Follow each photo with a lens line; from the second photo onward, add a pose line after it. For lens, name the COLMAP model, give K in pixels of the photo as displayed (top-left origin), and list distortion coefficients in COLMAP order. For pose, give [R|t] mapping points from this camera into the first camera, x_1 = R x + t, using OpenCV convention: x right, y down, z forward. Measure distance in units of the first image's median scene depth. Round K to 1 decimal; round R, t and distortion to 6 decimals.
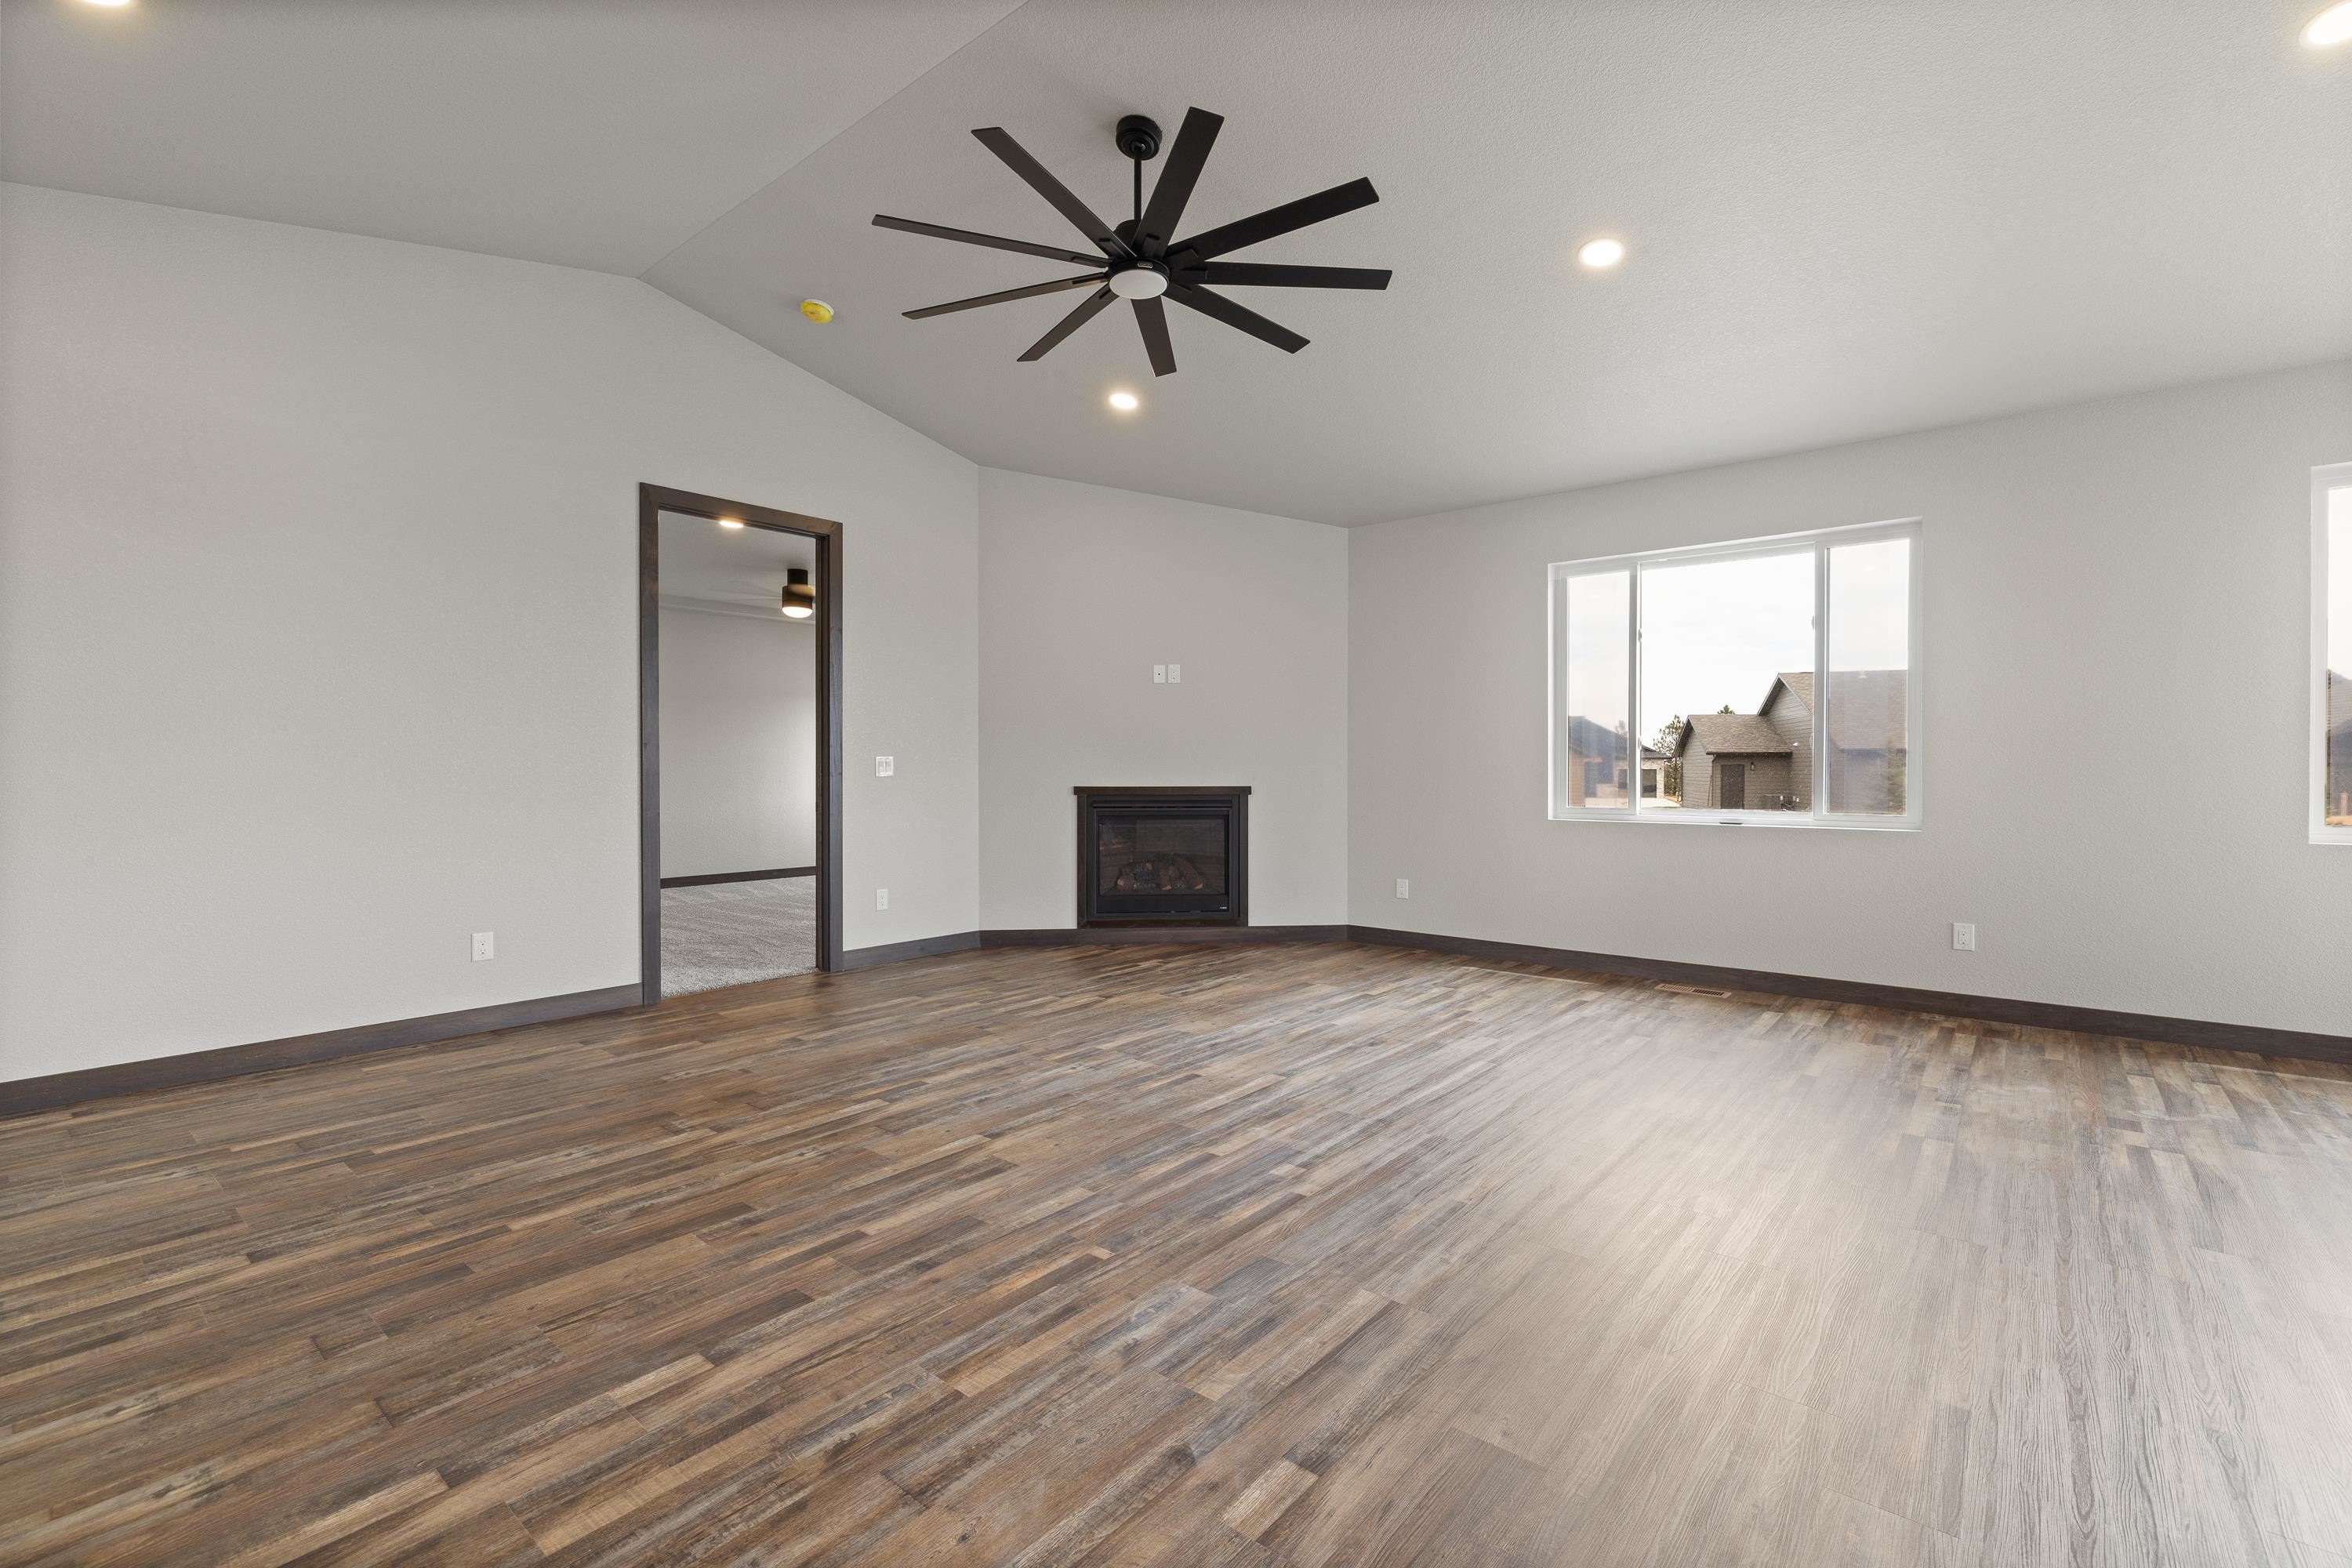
lens RADIAL K [[1027.4, 0, 1189.7], [0, 1027.4, 778.0], [0, 0, 1]] dist [-0.000173, 0.000379]
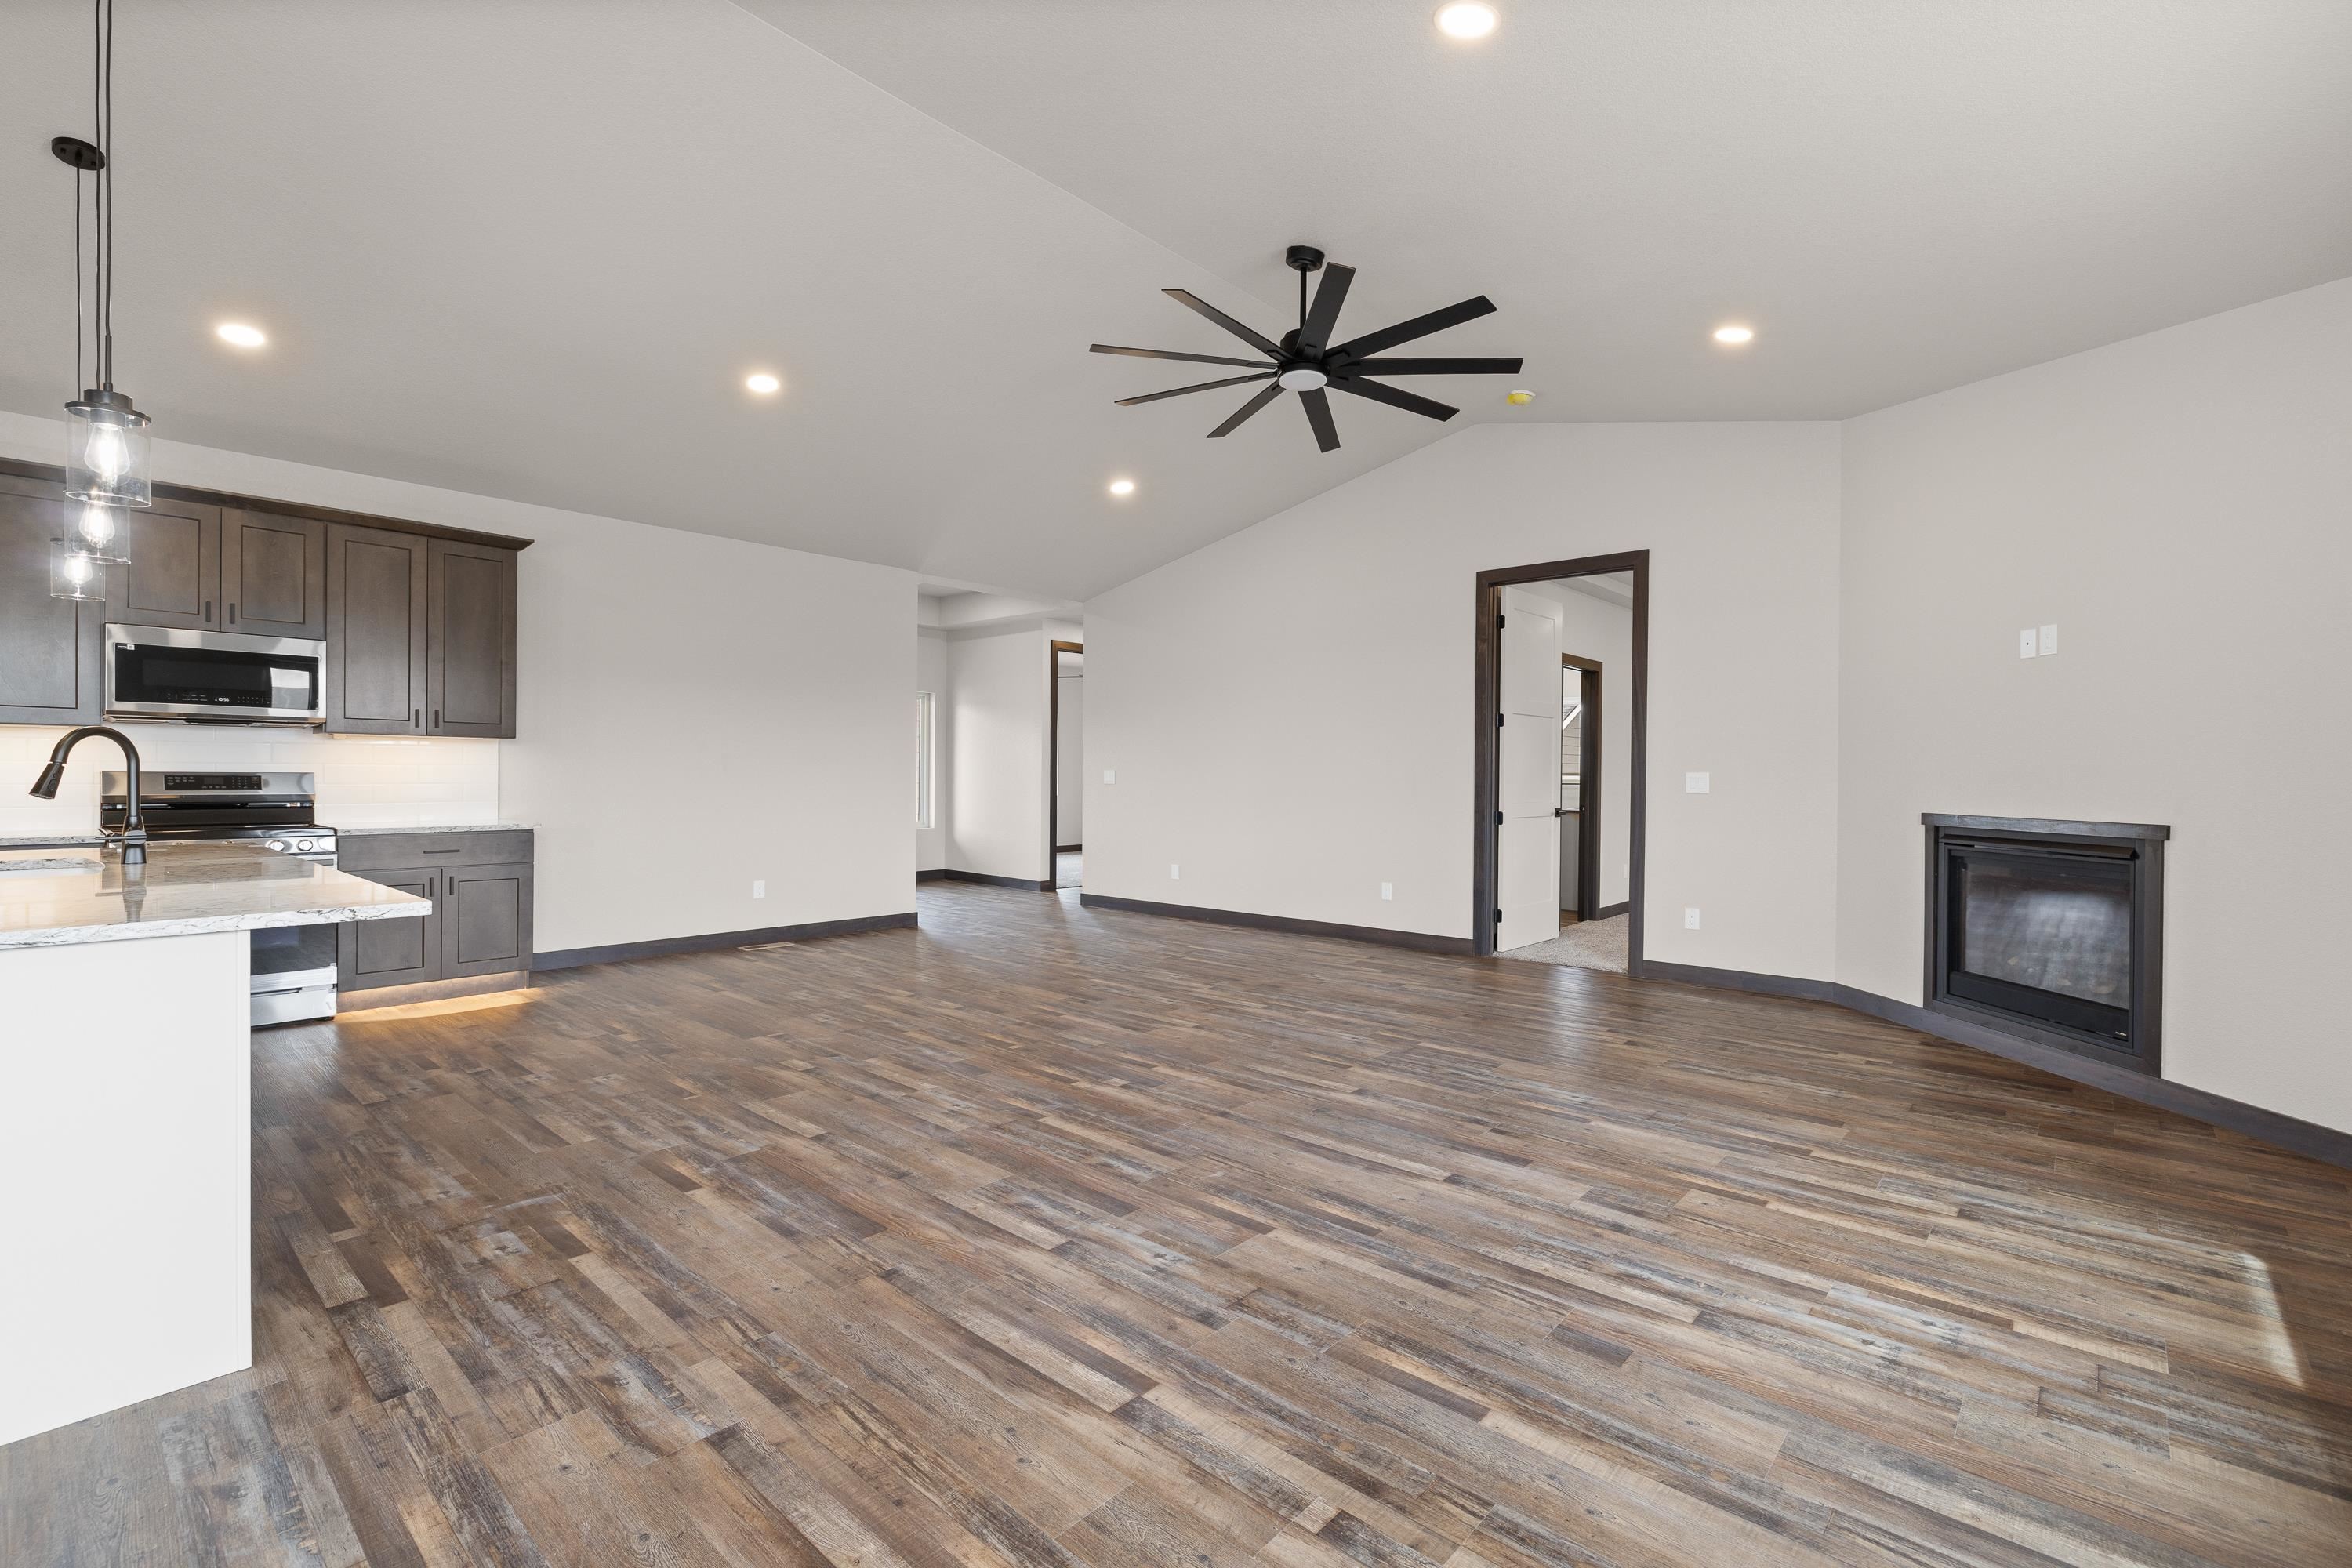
lens RADIAL K [[1039.0, 0, 1188.8], [0, 1039.0, 778.6], [0, 0, 1]] dist [-0.005429, -0.000288]
pose [[-0.035861, 0.003940, -0.999349, 1.081018], [-0.019281, 0.999803, 0.004633, -0.016224], [0.999171, 0.019434, -0.035778, 0.848264]]
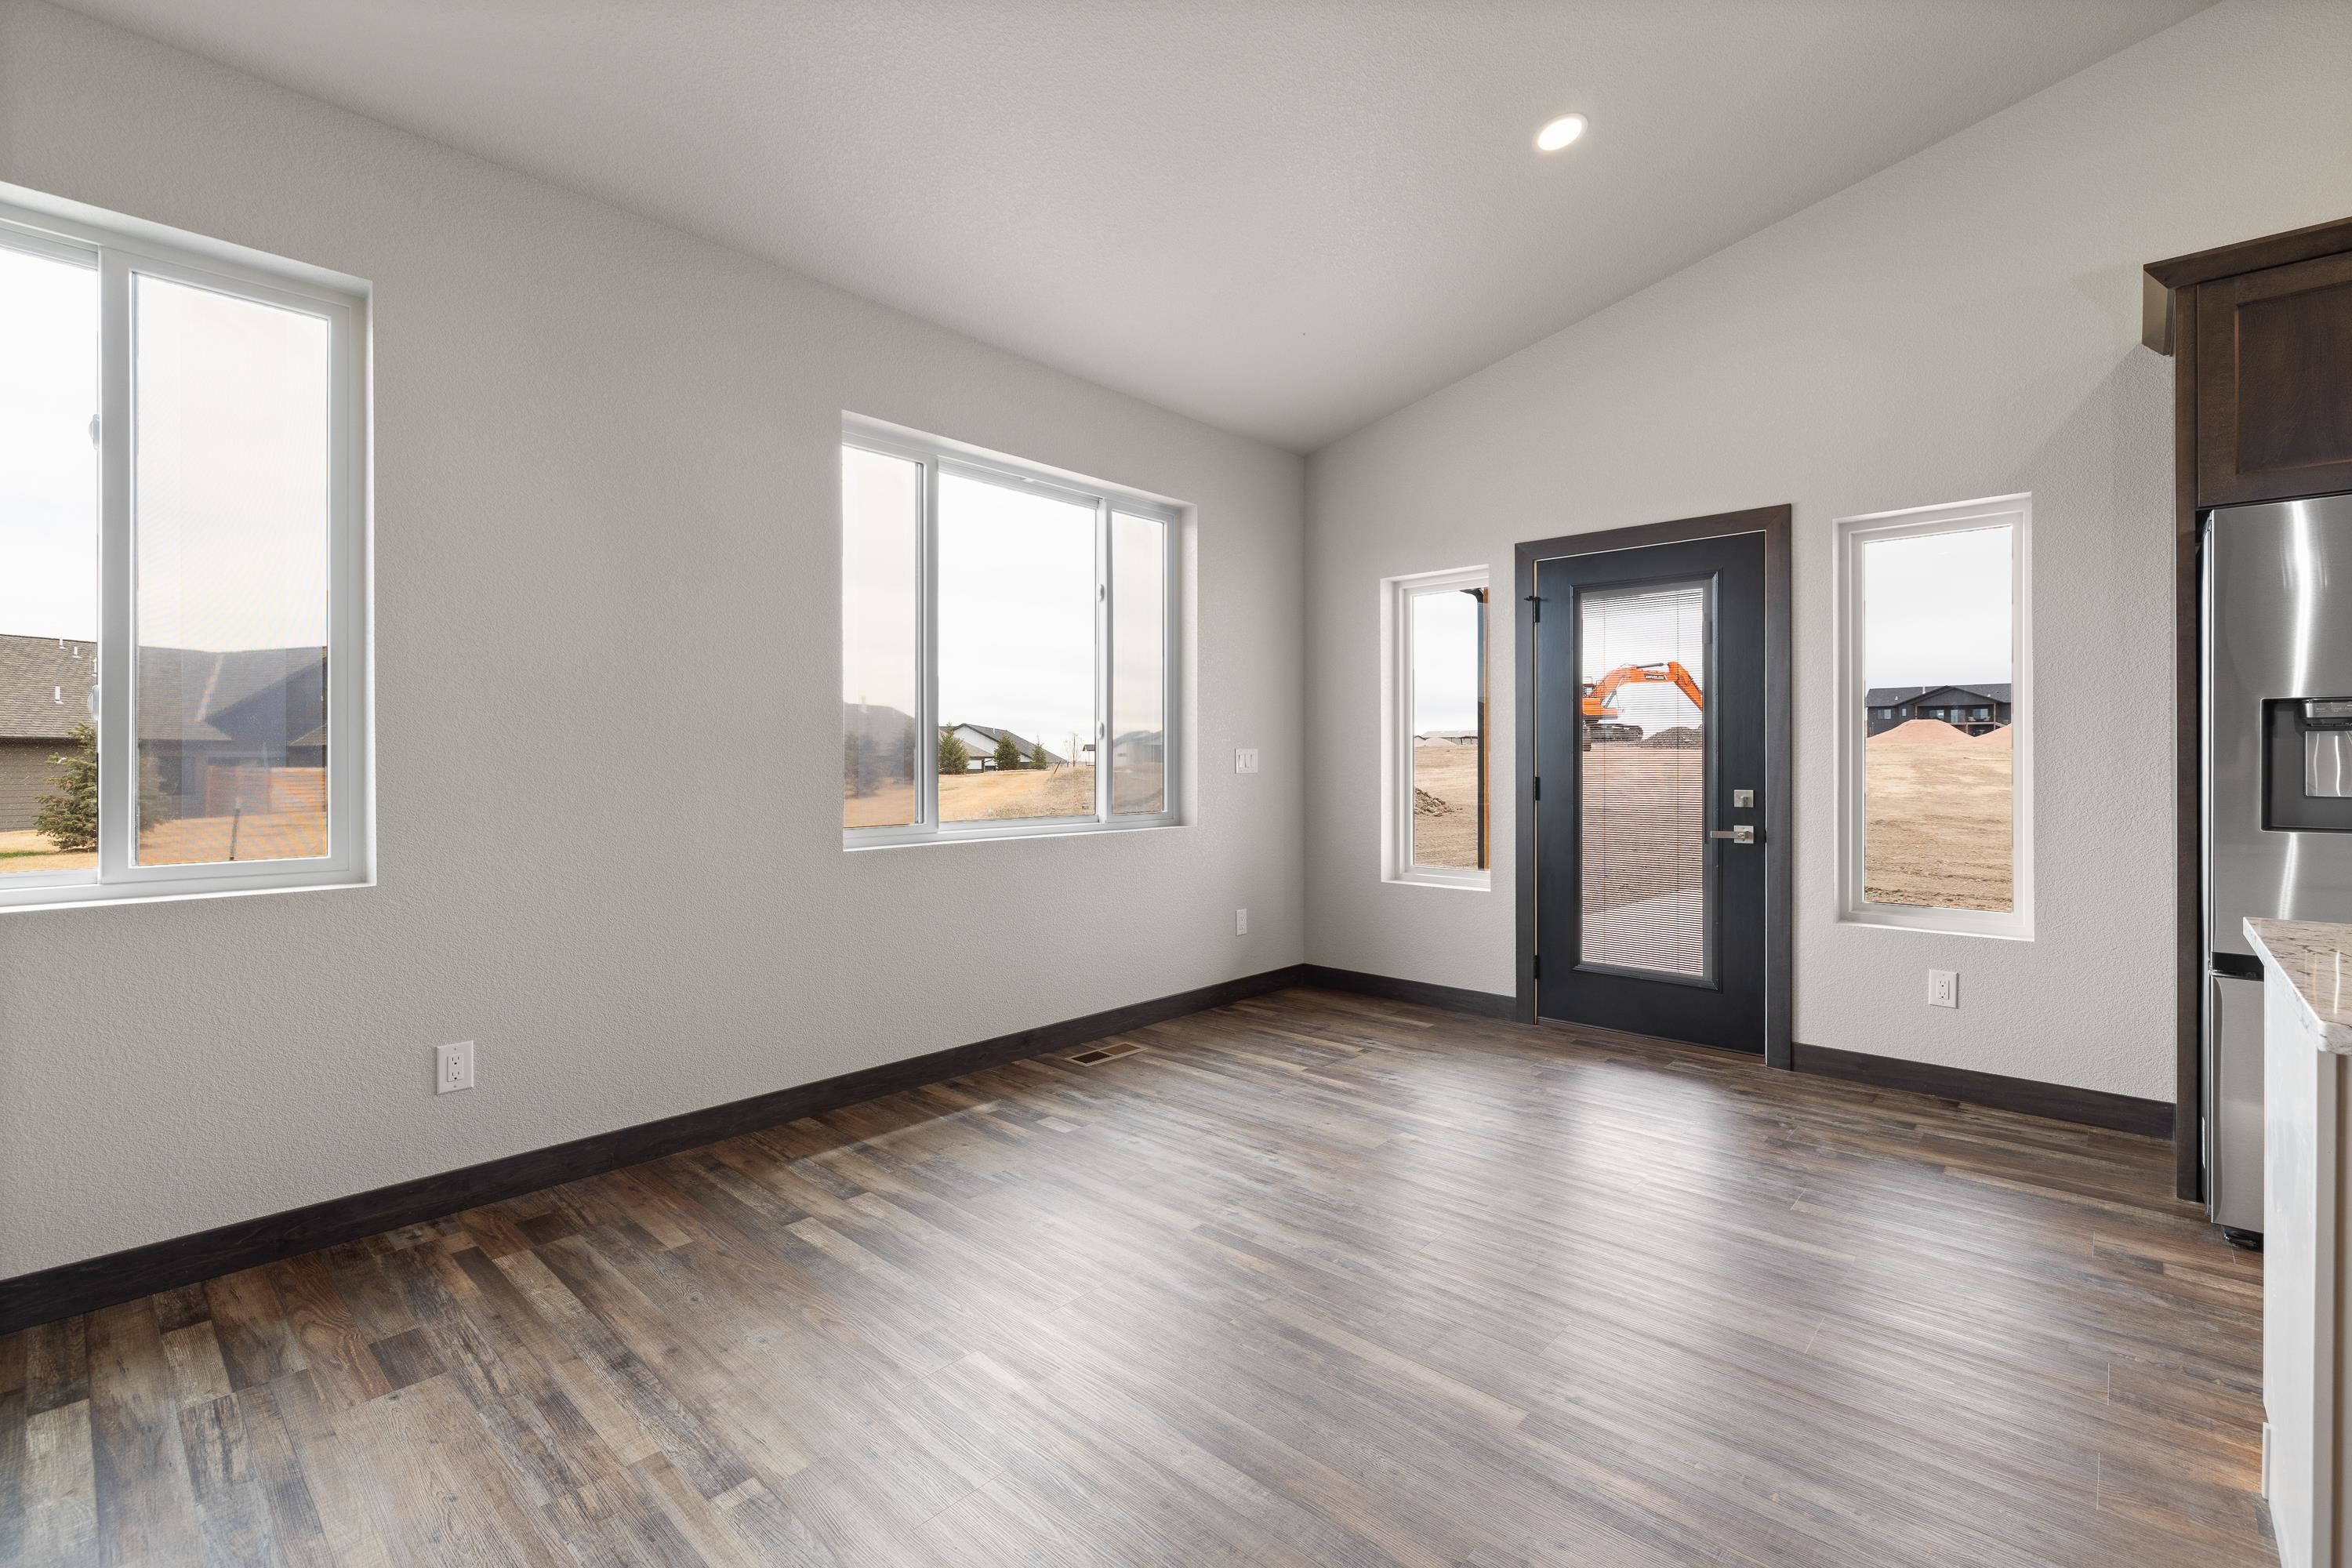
lens RADIAL K [[1039.7, 0, 1193.2], [0, 1039.7, 758.6], [0, 0, 1]] dist [-0.001694, -0.000033]
pose [[0.045378, 0.001780, 0.998968, 0.249148], [0.011248, 0.999934, -0.002293, -0.008073], [-0.998907, 0.011340, 0.045355, 0.685238]]
